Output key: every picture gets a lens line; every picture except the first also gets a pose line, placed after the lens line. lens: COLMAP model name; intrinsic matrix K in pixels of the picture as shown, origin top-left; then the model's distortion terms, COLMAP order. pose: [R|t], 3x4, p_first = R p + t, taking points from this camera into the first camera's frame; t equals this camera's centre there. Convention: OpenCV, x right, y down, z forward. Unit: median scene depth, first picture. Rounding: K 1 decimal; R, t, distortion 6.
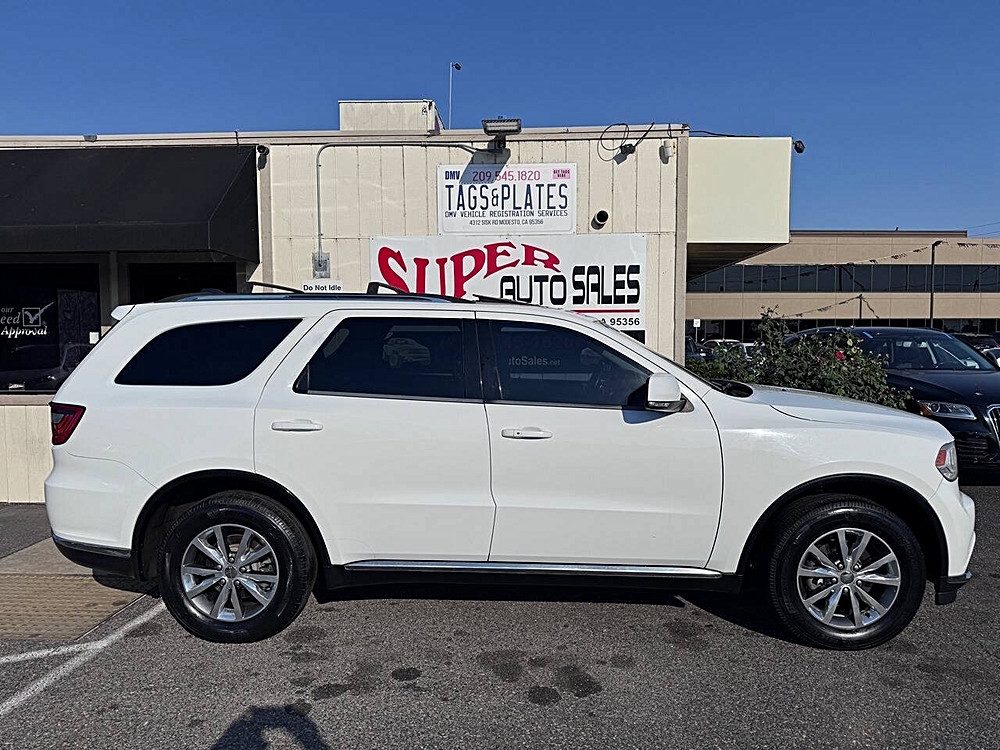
lens RADIAL K [[709.0, 0, 490.8], [0, 709.0, 379.4], [0, 0, 1]] dist [0.047517, -0.050705]
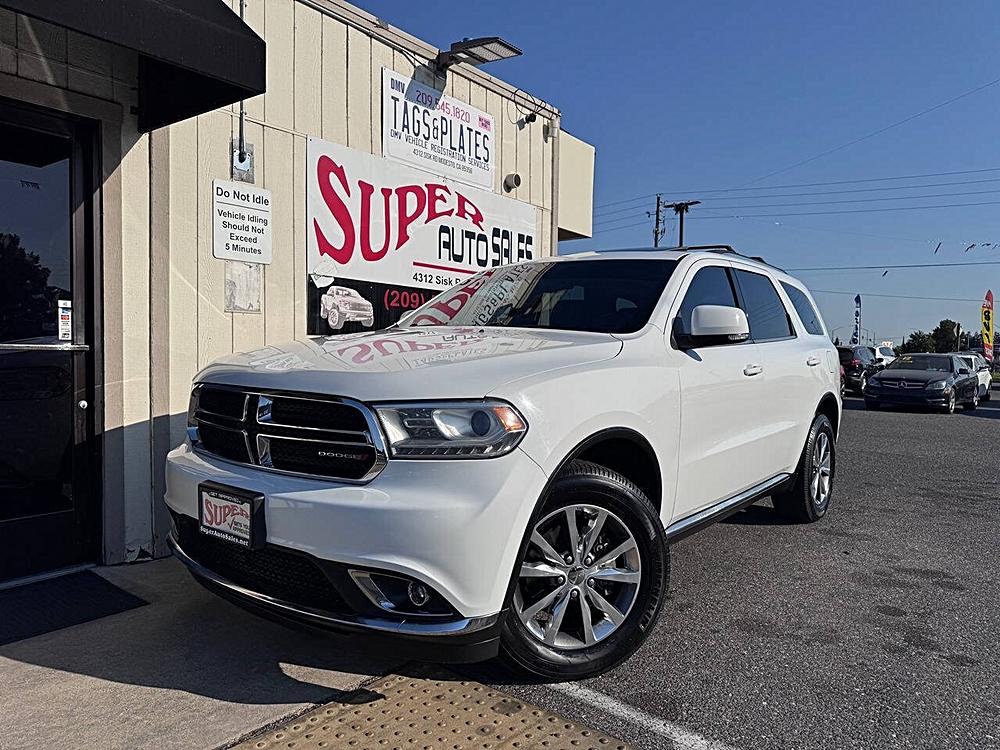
lens RADIAL K [[709.0, 0, 503.0], [0, 709.0, 387.4], [0, 0, 1]] dist [0.047517, -0.050705]
pose [[0.567196, -0.024283, 0.823225, -0.648845], [0.023941, 0.999629, 0.012992, 0.039646], [-0.823235, 0.012340, 0.567567, 0.460961]]
